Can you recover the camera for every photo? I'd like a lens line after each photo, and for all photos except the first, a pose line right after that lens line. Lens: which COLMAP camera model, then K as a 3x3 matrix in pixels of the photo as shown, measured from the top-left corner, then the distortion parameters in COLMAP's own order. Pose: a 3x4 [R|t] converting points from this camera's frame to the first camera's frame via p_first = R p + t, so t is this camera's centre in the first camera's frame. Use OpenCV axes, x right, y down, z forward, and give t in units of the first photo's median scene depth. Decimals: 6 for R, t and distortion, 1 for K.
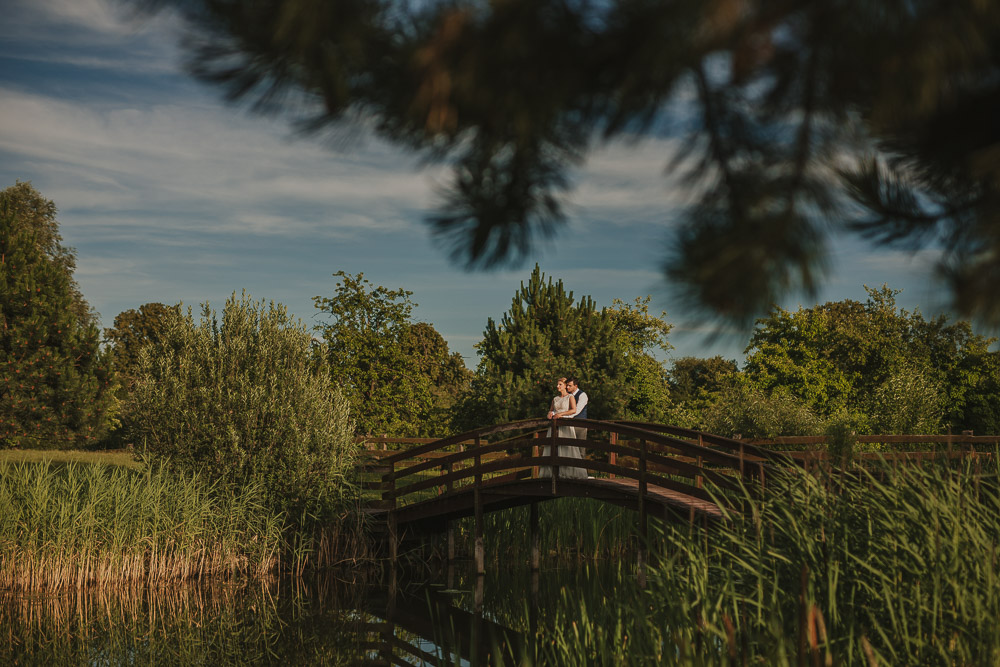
lens RADIAL K [[1375.0, 0, 500.4], [0, 1375.0, 295.3], [0, 0, 1]] dist [-0.027280, 0.005684]
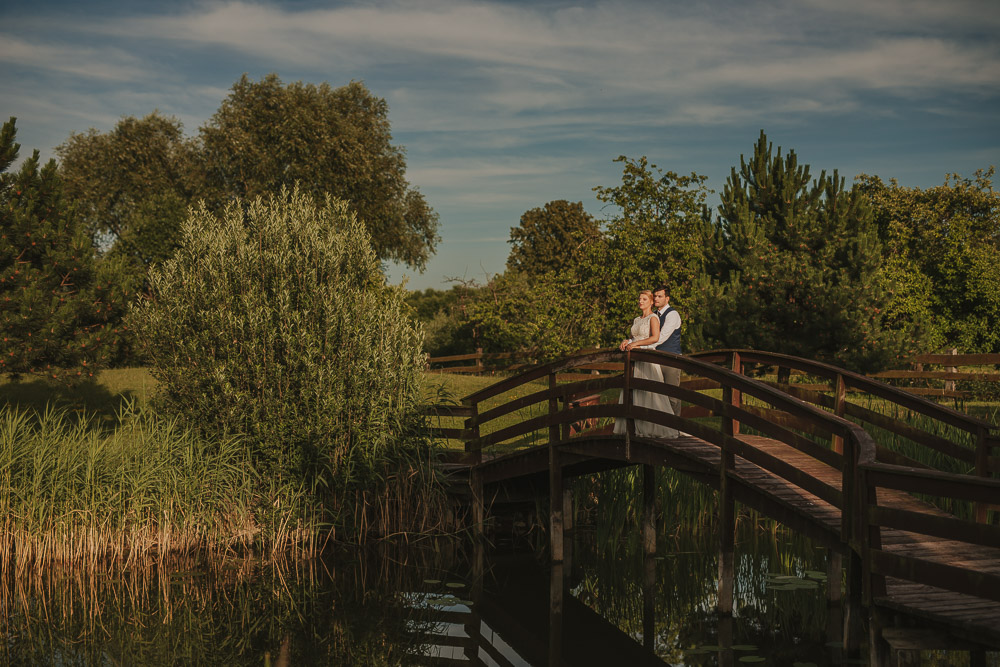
lens RADIAL K [[1375.0, 0, 500.4], [0, 1375.0, 295.3], [0, 0, 1]] dist [-0.027280, 0.005684]
pose [[0.941843, -0.016806, -0.335633, 0.146676], [0.043042, 0.996556, 0.070882, 0.007753], [0.333286, -0.081206, 0.939322, 0.234662]]
